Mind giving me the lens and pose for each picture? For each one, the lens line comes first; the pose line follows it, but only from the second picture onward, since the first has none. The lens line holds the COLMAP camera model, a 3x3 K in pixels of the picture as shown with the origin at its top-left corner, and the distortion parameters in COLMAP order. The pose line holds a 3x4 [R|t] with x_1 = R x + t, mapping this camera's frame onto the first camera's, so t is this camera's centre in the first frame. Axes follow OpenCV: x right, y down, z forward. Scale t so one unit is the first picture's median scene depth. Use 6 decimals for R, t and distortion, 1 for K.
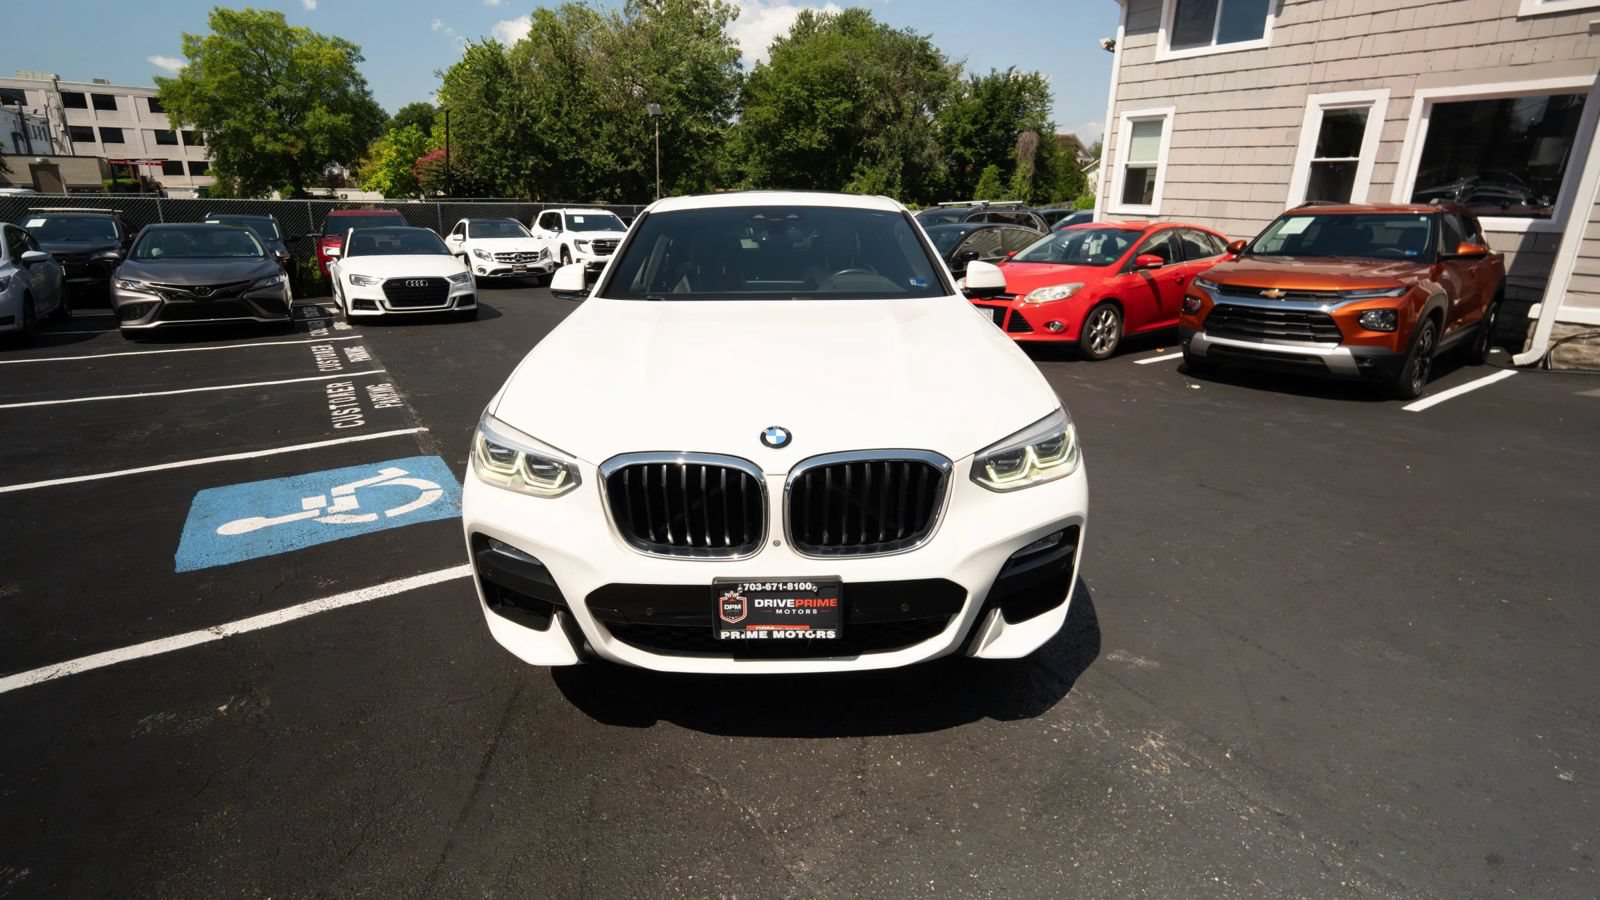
lens RADIAL K [[716.5, 0, 799.8], [0, 716.5, 397.4], [0, 0, 1]] dist [-0.007715, 0.000576]
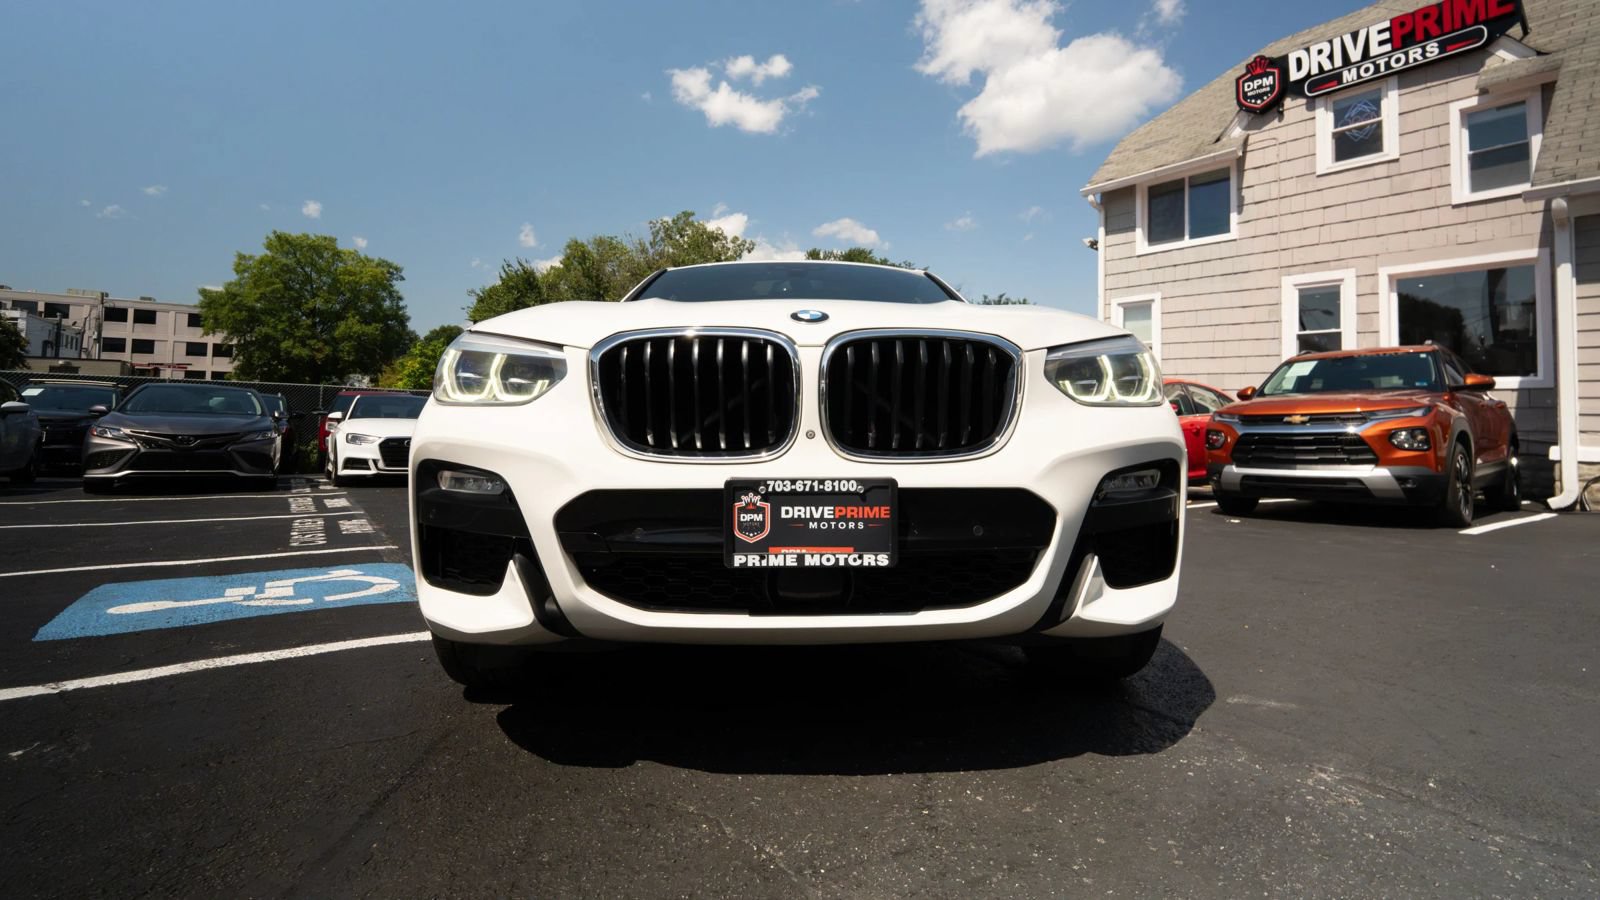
lens RADIAL K [[716.5, 0, 828.4], [0, 716.5, 378.9], [0, 0, 1]] dist [-0.007715, 0.000576]
pose [[0.999593, 0.003121, 0.028348, -0.006126], [0.006038, 0.948303, -0.317310, 0.068919], [-0.027873, 0.317352, 0.947898, 0.042262]]
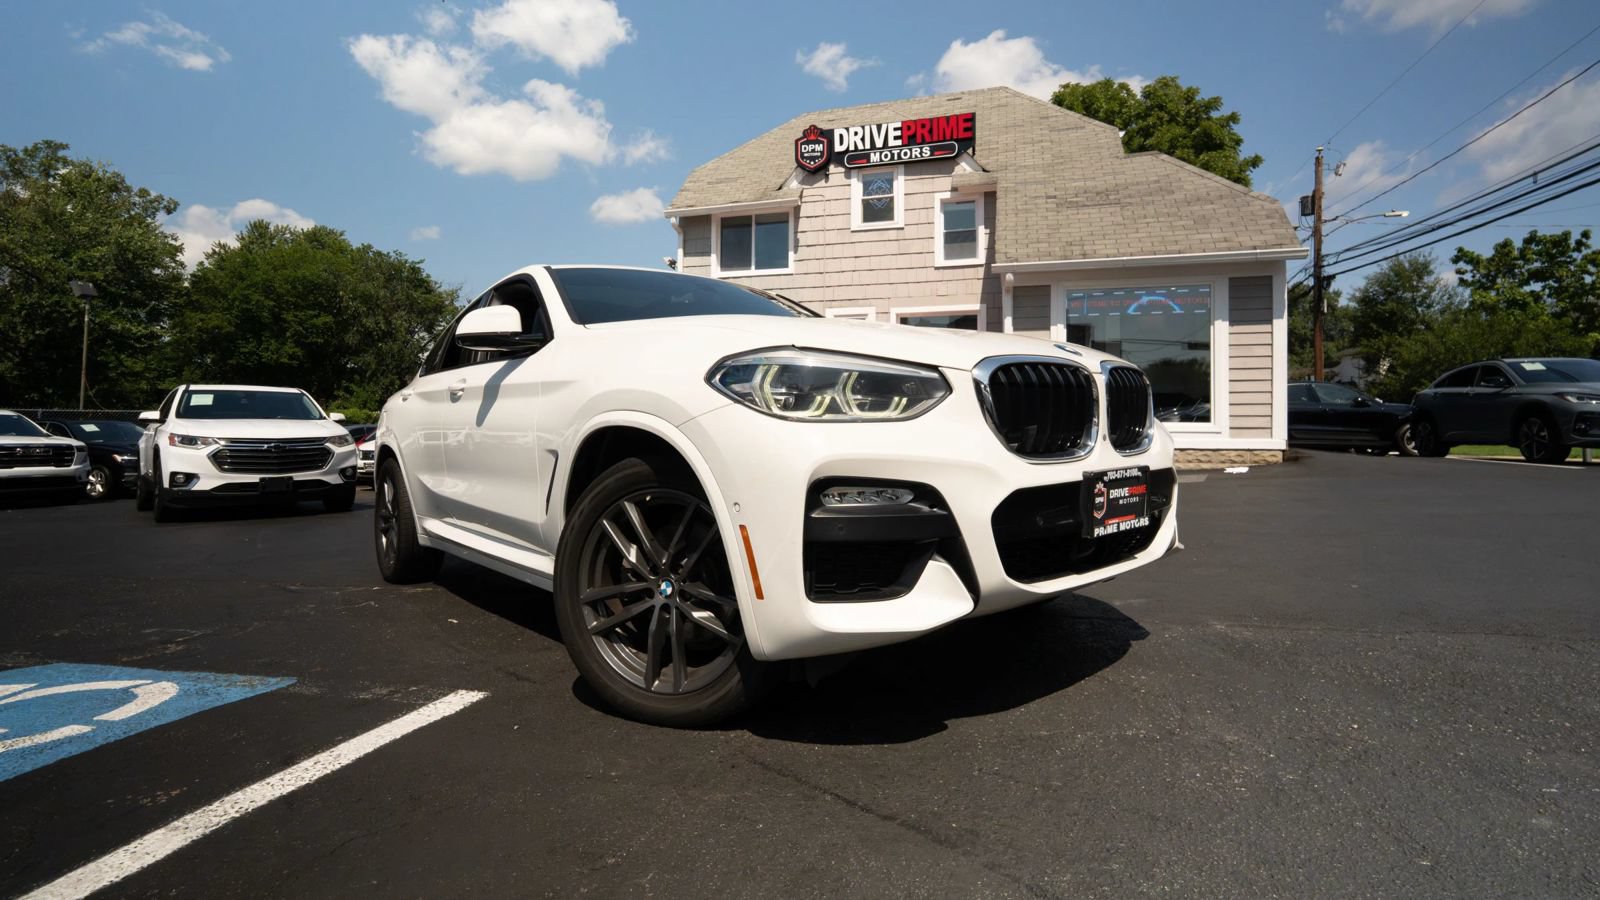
lens RADIAL K [[716.5, 0, 788.6], [0, 716.5, 404.7], [0, 0, 1]] dist [-0.007715, 0.000576]
pose [[0.790053, 0.001764, 0.613036, -0.186005], [0.178649, 0.955930, -0.232986, 0.056256], [-0.586431, 0.293590, 0.754920, 0.079655]]
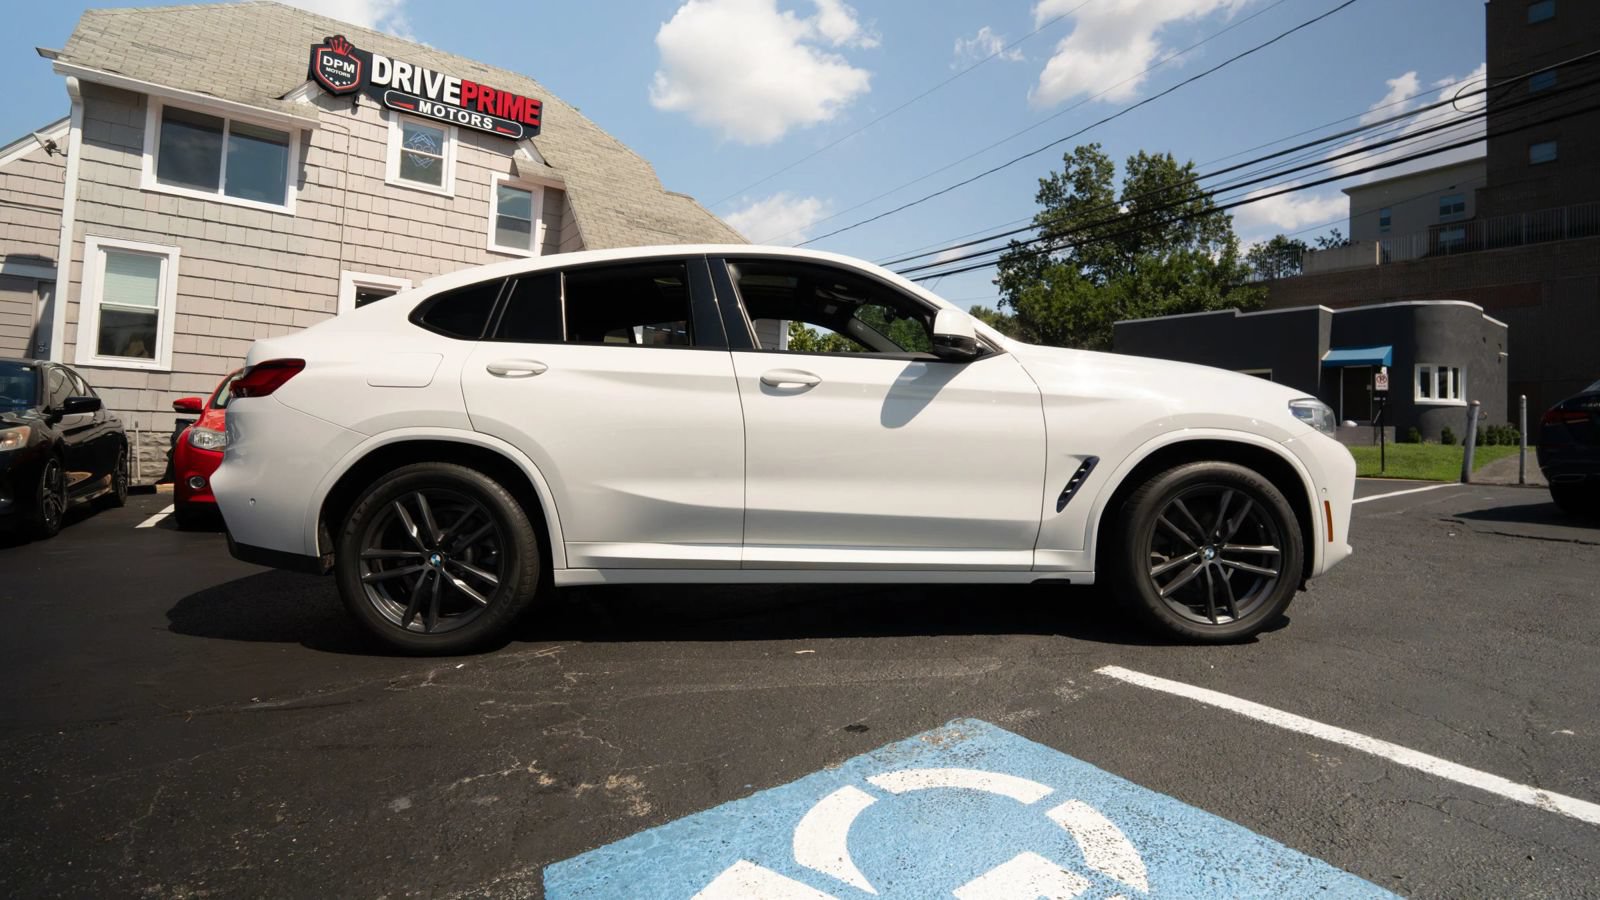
lens RADIAL K [[716.5, 0, 791.4], [0, 716.5, 413.0], [0, 0, 1]] dist [-0.007715, 0.000576]
pose [[0.023830, 0.017138, 0.999569, -0.378000], [0.234419, 0.971881, -0.022252, -0.032884], [-0.971844, 0.234848, 0.019142, 0.402046]]
